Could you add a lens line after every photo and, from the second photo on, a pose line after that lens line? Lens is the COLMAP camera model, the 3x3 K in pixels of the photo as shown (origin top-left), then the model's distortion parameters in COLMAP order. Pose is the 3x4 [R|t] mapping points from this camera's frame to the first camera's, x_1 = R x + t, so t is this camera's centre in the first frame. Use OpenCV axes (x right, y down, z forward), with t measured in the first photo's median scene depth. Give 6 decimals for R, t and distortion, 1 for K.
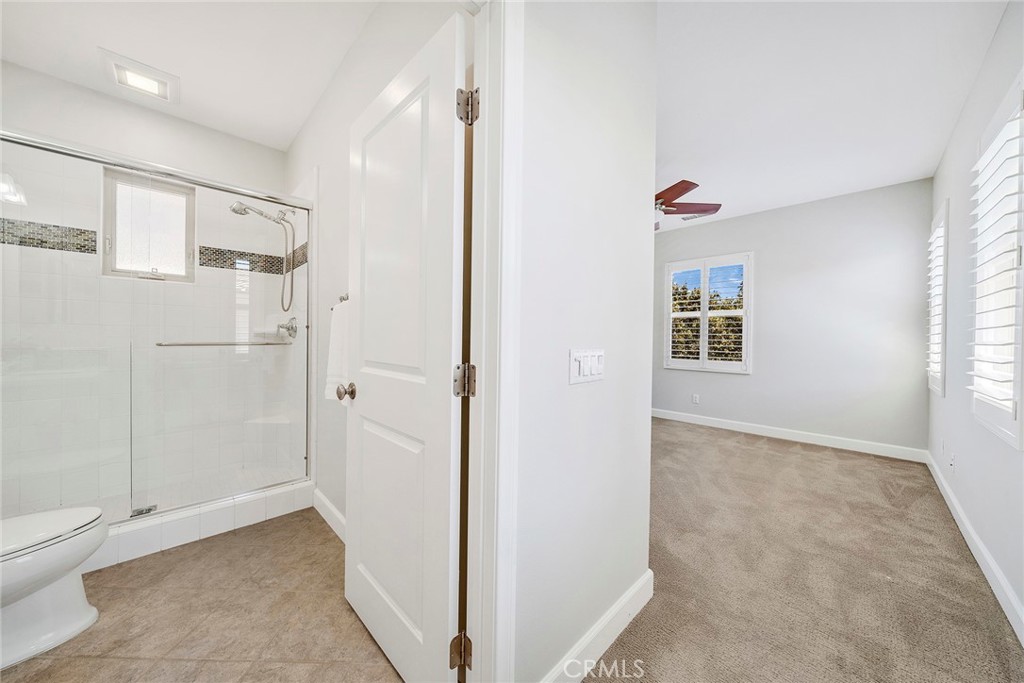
lens RADIAL K [[345.7, 0, 511.4], [0, 345.7, 337.8], [0, 0, 1]] dist [0.002250, -0.000244]
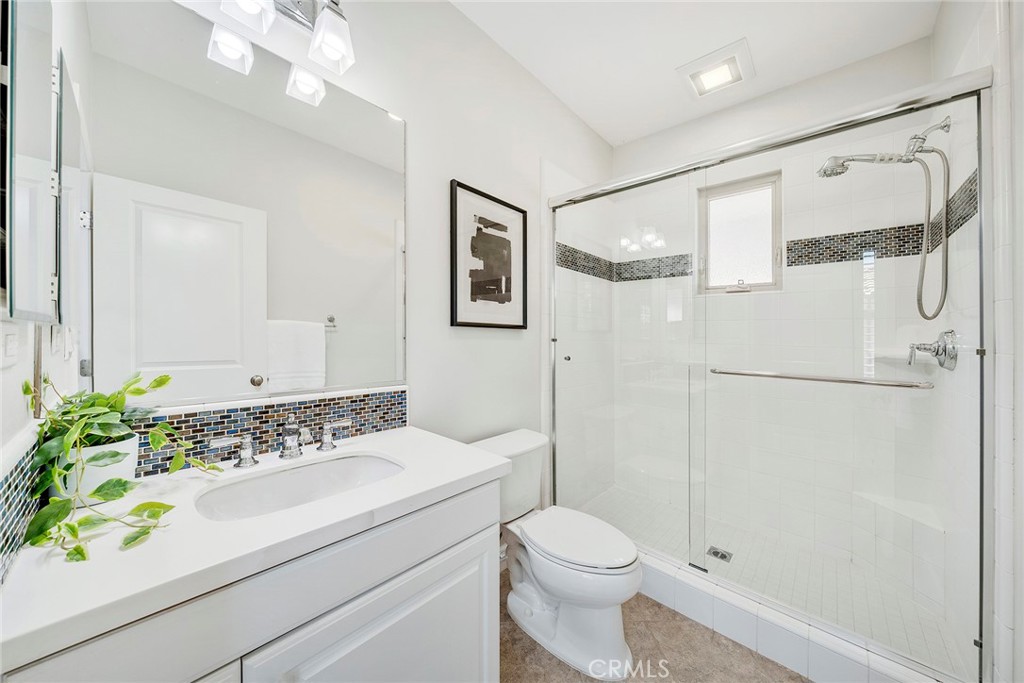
lens RADIAL K [[345.7, 0, 514.5], [0, 345.7, 330.2], [0, 0, 1]] dist [0.002250, -0.000244]
pose [[0.052592, -0.020612, -0.998403, -0.166587], [-0.023543, 0.999483, -0.021874, -0.036396], [0.998339, 0.024656, 0.052080, 0.364641]]
